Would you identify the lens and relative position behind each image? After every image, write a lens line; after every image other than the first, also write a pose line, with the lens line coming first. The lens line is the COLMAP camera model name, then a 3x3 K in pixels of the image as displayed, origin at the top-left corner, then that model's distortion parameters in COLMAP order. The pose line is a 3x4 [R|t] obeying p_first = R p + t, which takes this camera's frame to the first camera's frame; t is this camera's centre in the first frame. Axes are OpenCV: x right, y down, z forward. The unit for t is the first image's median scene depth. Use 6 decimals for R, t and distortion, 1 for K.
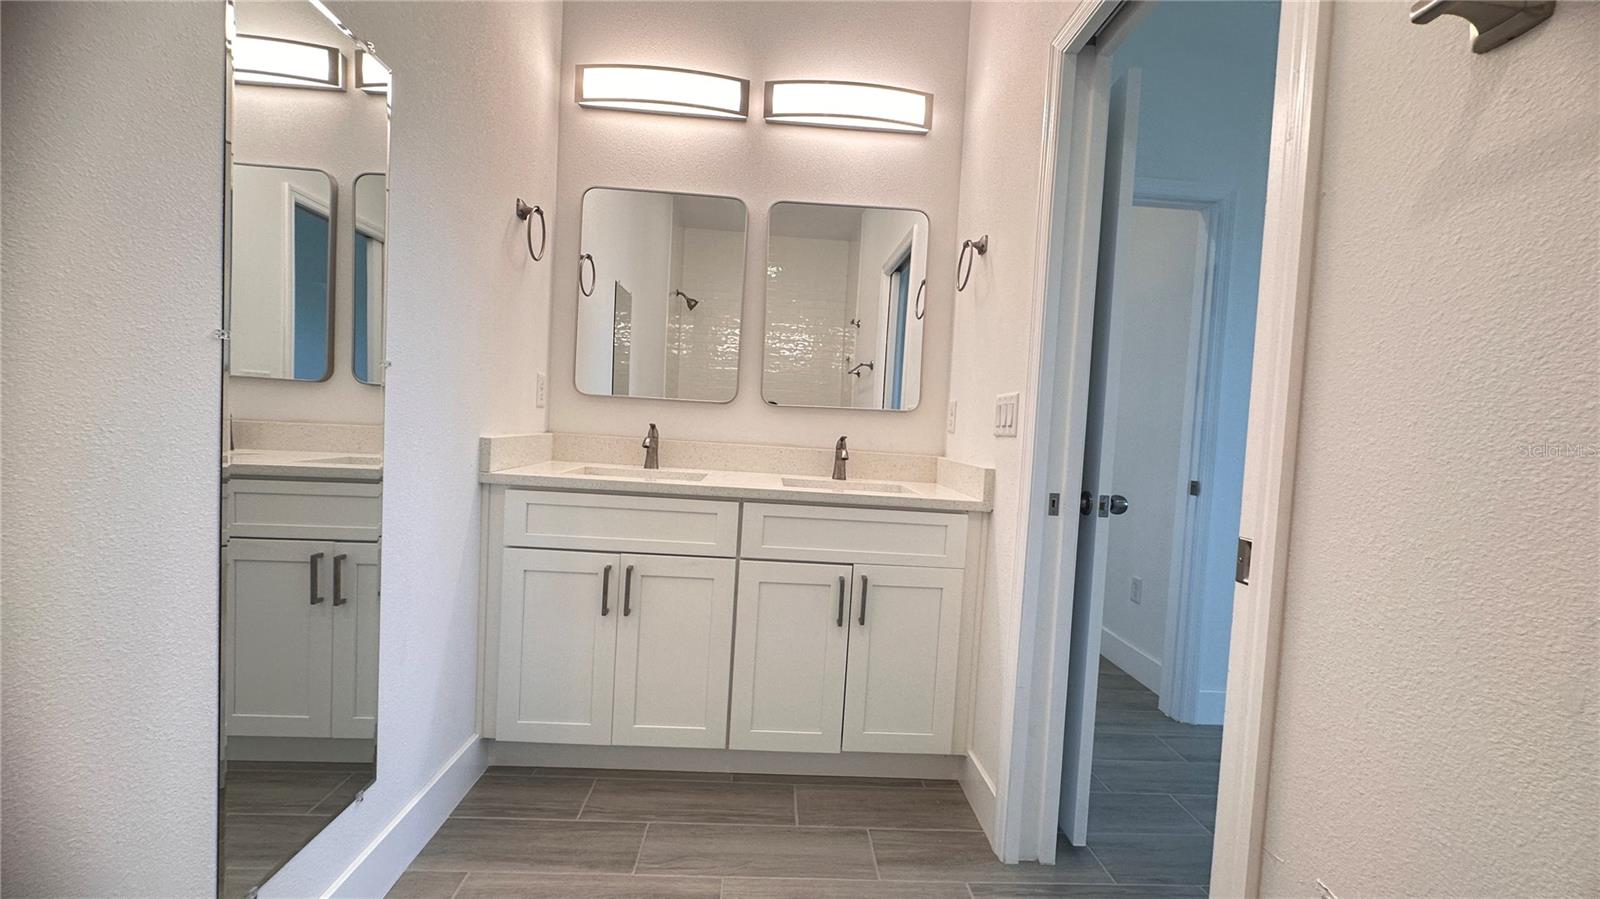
lens RADIAL K [[635.7, 0, 796.5], [0, 635.7, 439.9], [0, 0, 1]] dist [-0.003810, -0.000080]
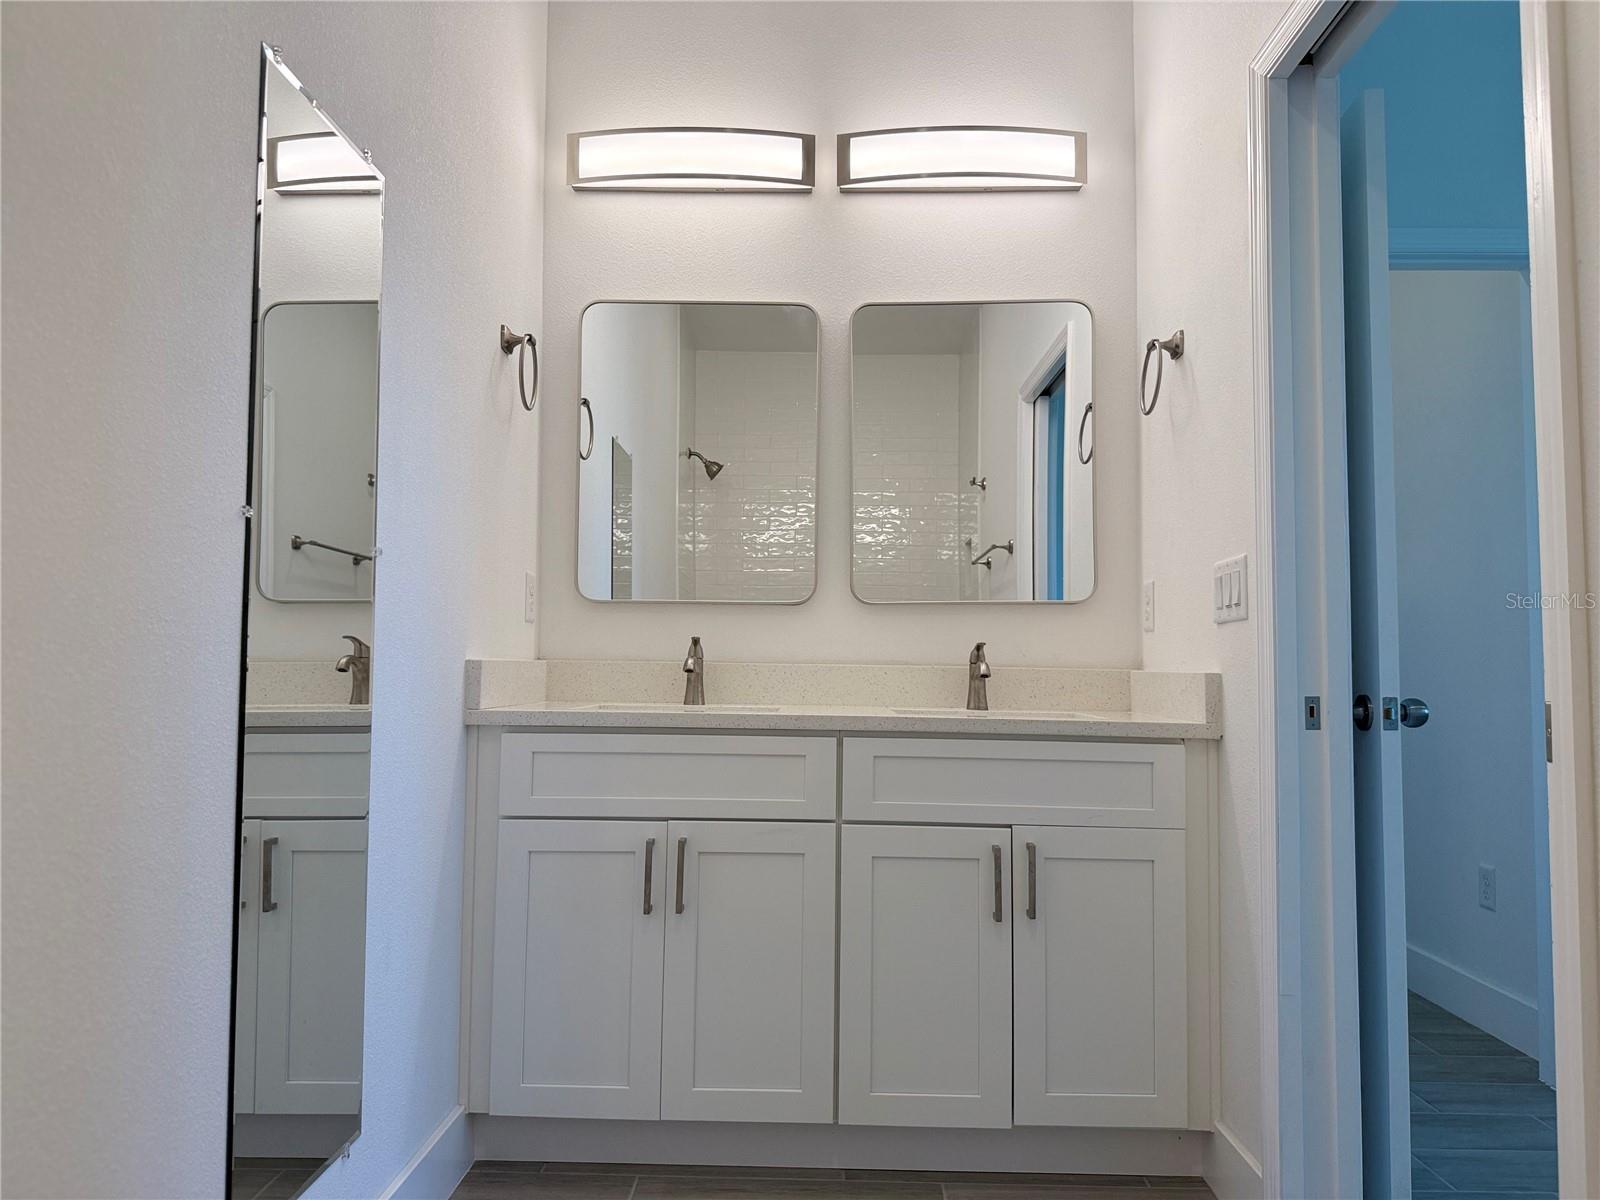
lens RADIAL K [[1121.5, 0, 790.5], [0, 1121.5, 605.4], [0, 0, 1]] dist [0.051188, -0.071603]
pose [[0.996429, -0.051246, -0.067101, -0.050069], [0.044884, 0.994643, -0.093117, 0.063919], [0.071513, 0.089773, 0.993391, -0.201924]]
